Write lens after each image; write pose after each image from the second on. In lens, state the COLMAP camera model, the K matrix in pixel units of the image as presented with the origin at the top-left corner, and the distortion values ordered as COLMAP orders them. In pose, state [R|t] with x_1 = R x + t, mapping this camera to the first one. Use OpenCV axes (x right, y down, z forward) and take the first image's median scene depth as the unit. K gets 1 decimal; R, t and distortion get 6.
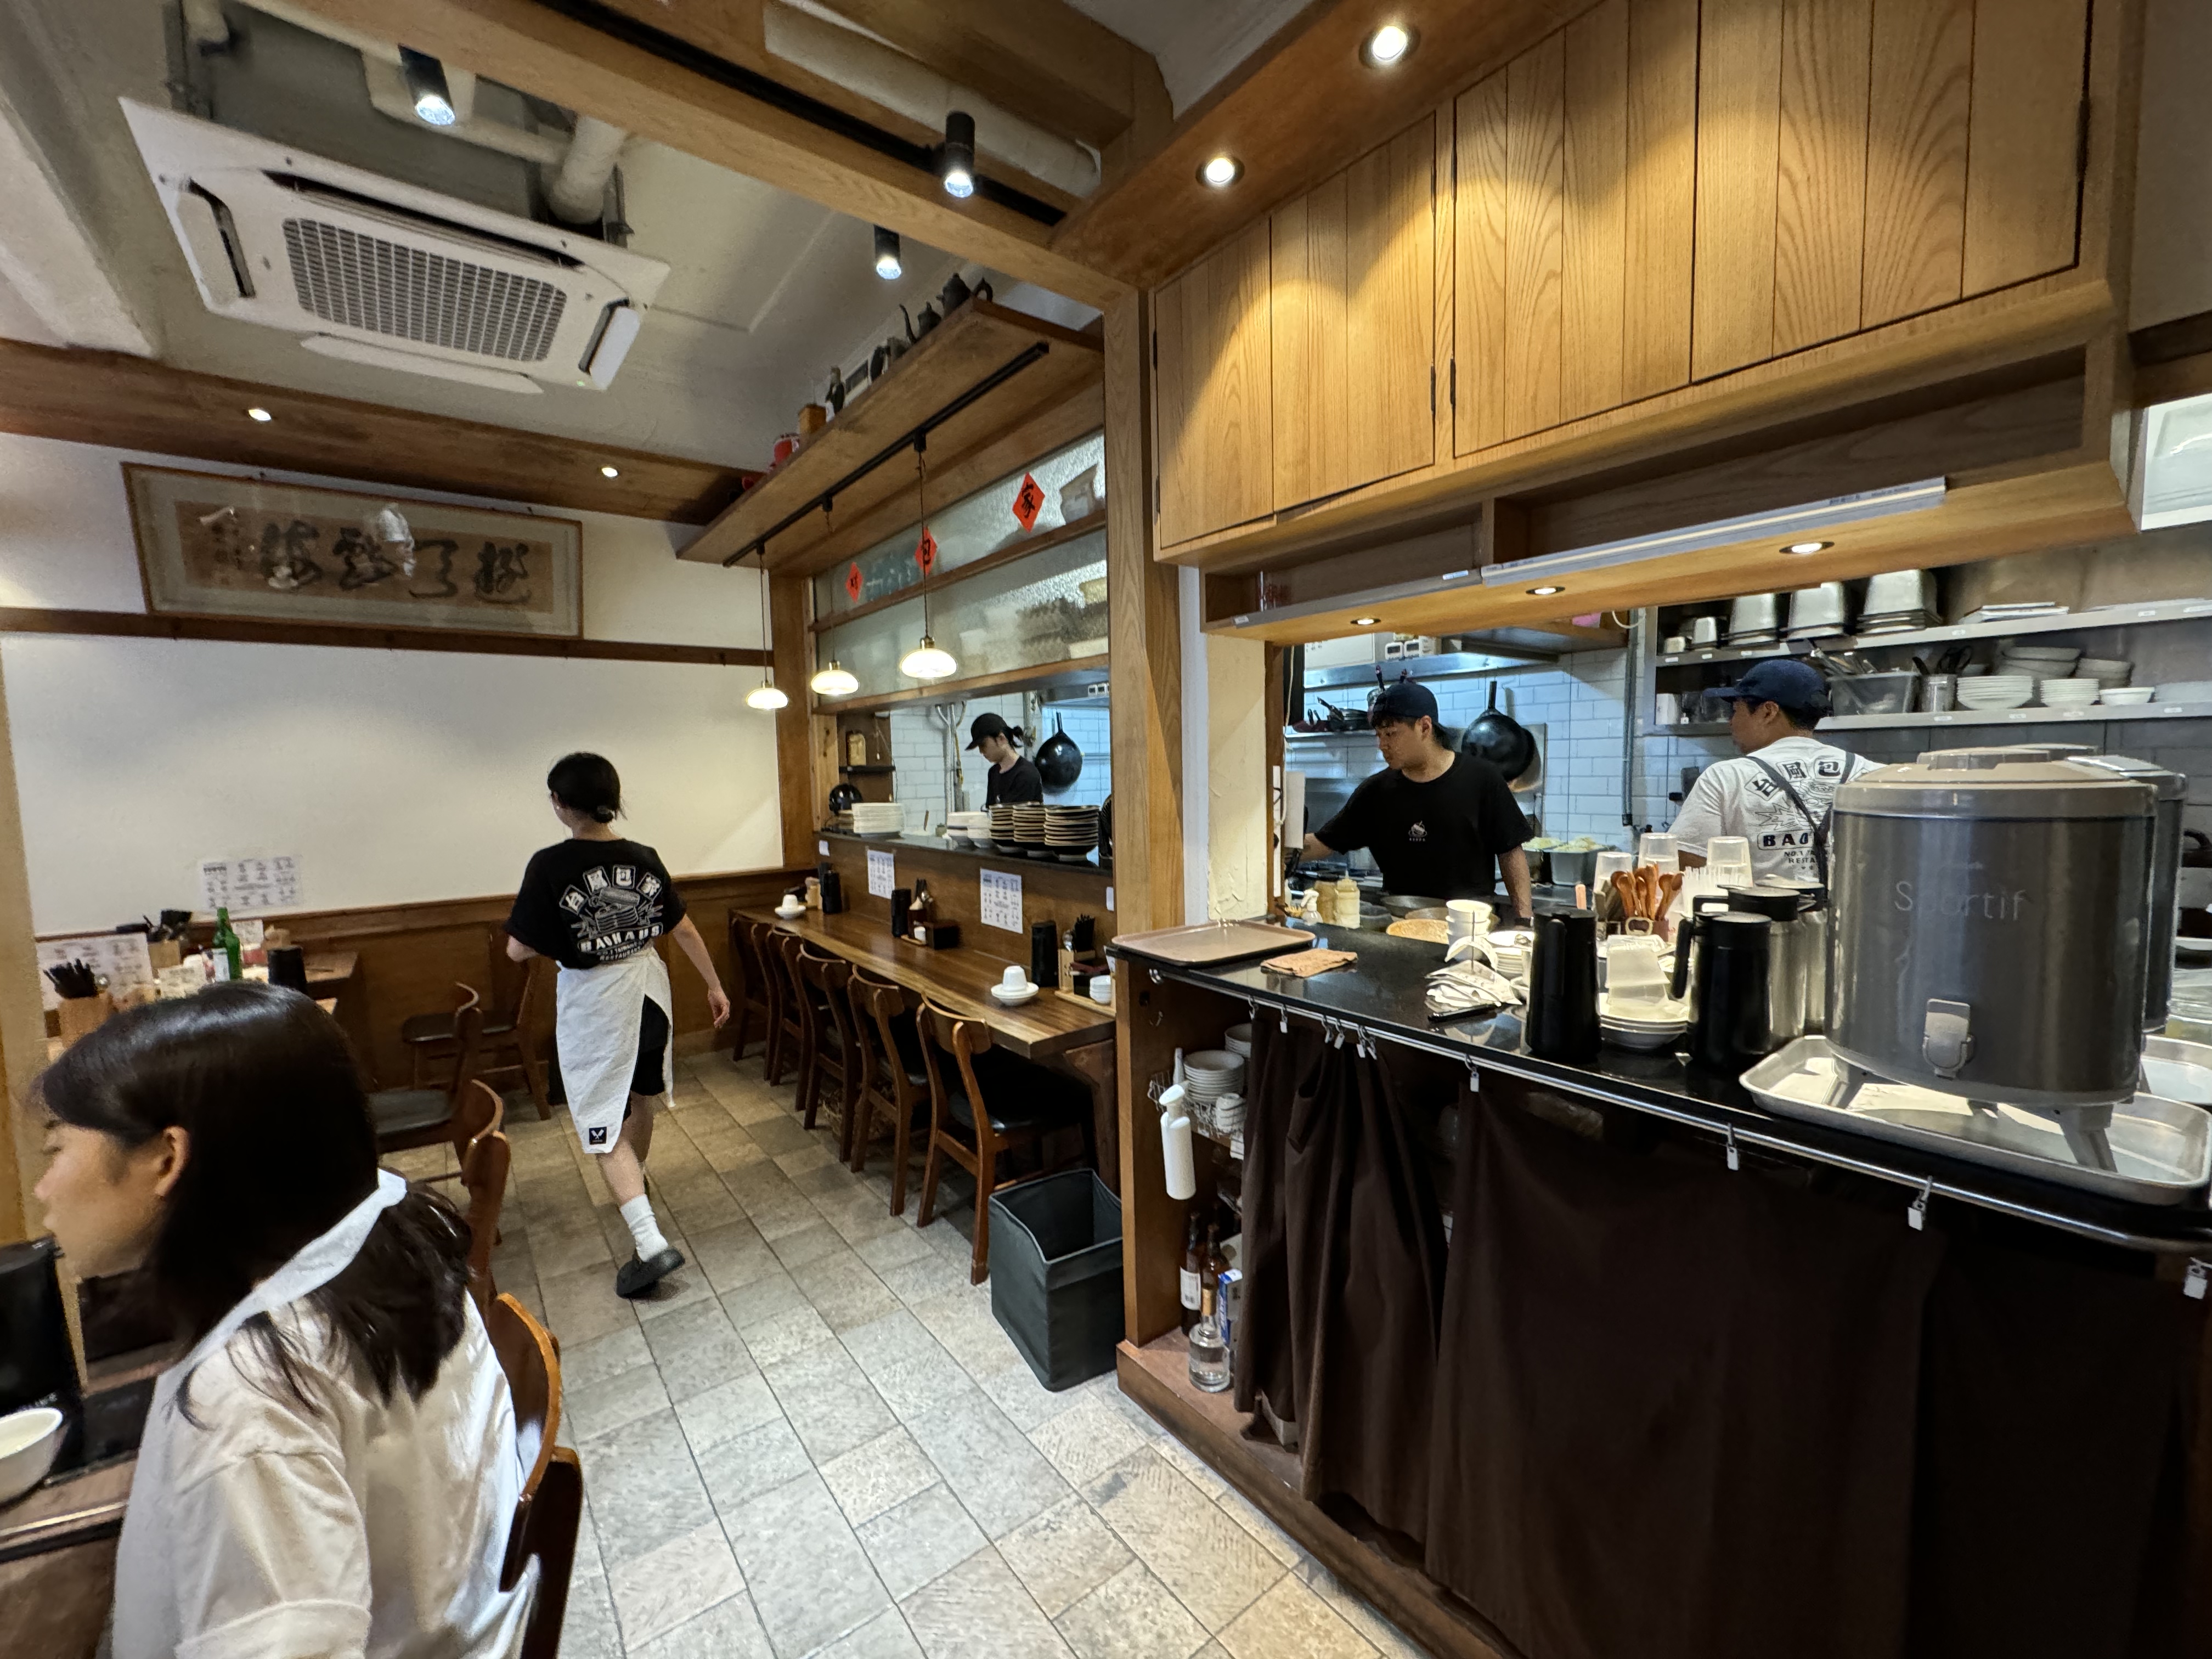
lens RADIAL K [[893.0, 0, 1104.8], [0, 893.0, 824.5], [0, 0, 1]] dist [-0.000622, -0.000018]
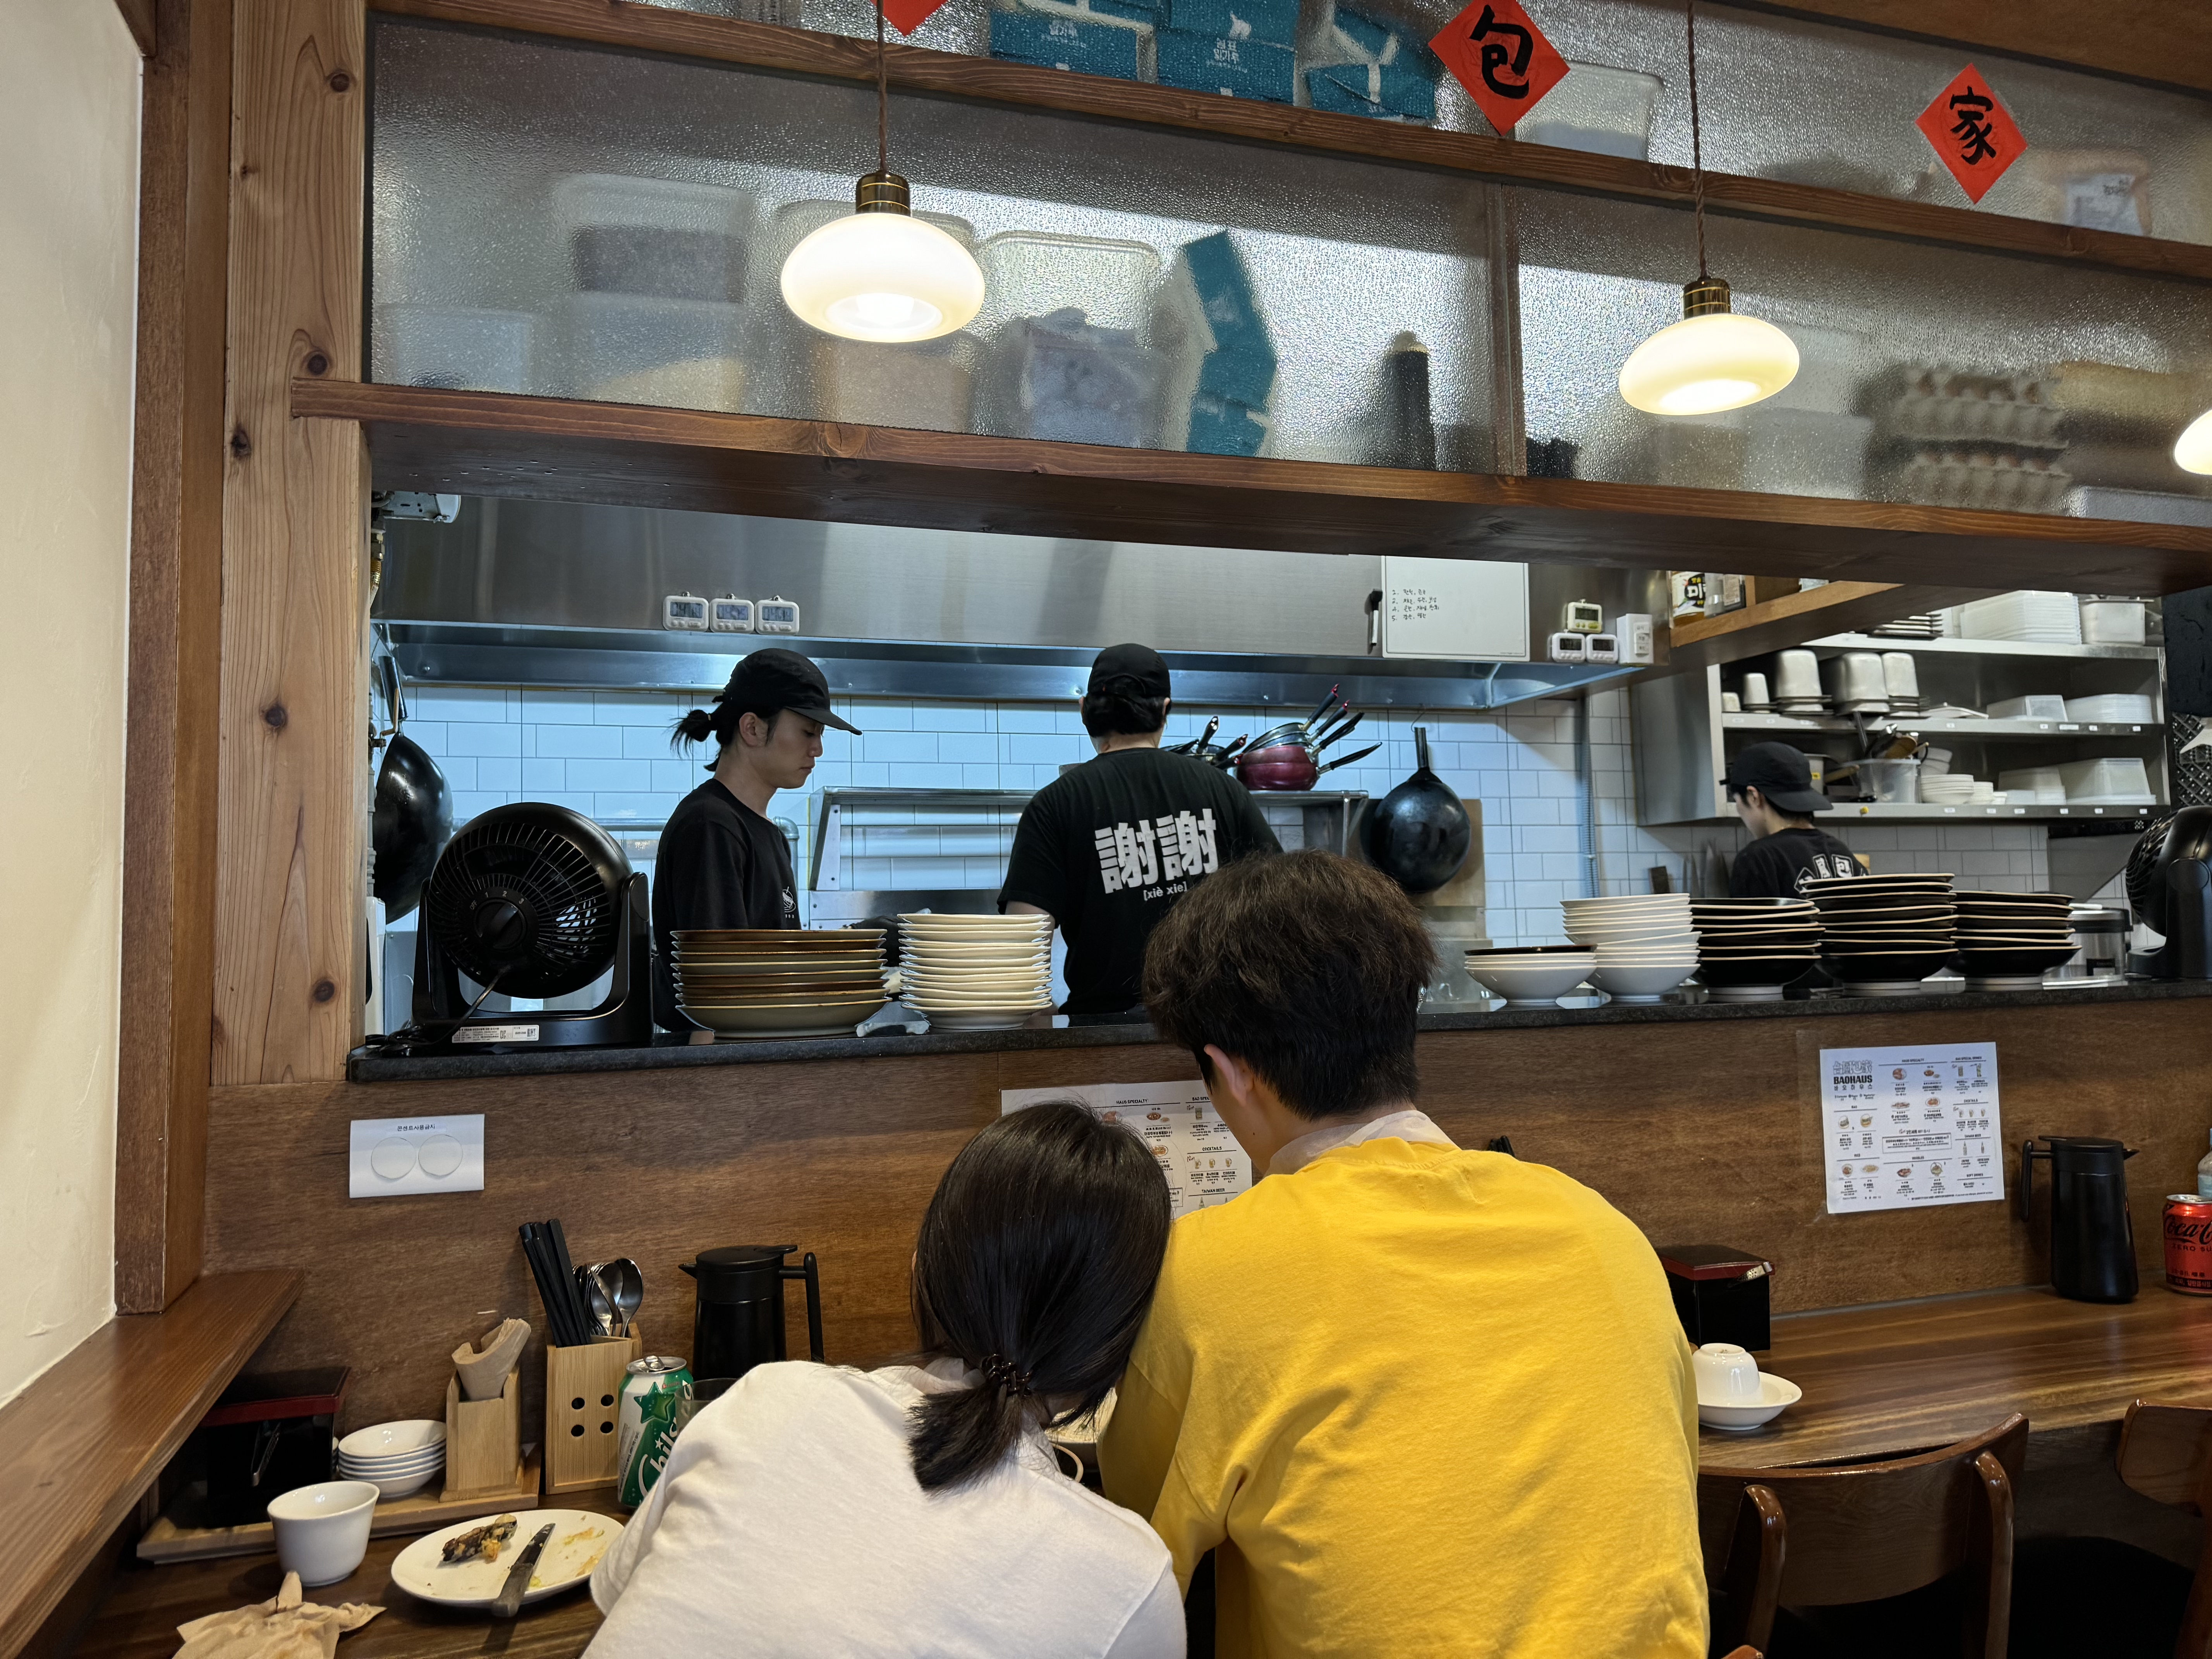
lens RADIAL K [[1569.7, 0, 1101.7], [0, 1569.7, 830.4], [0, 0, 1]] dist [0.003925, 0.000414]
pose [[0.344012, 0.071212, 0.936261, -0.821290], [0.084490, 0.990727, -0.106399, 0.007612], [-0.935156, 0.115707, 0.334806, 1.081590]]
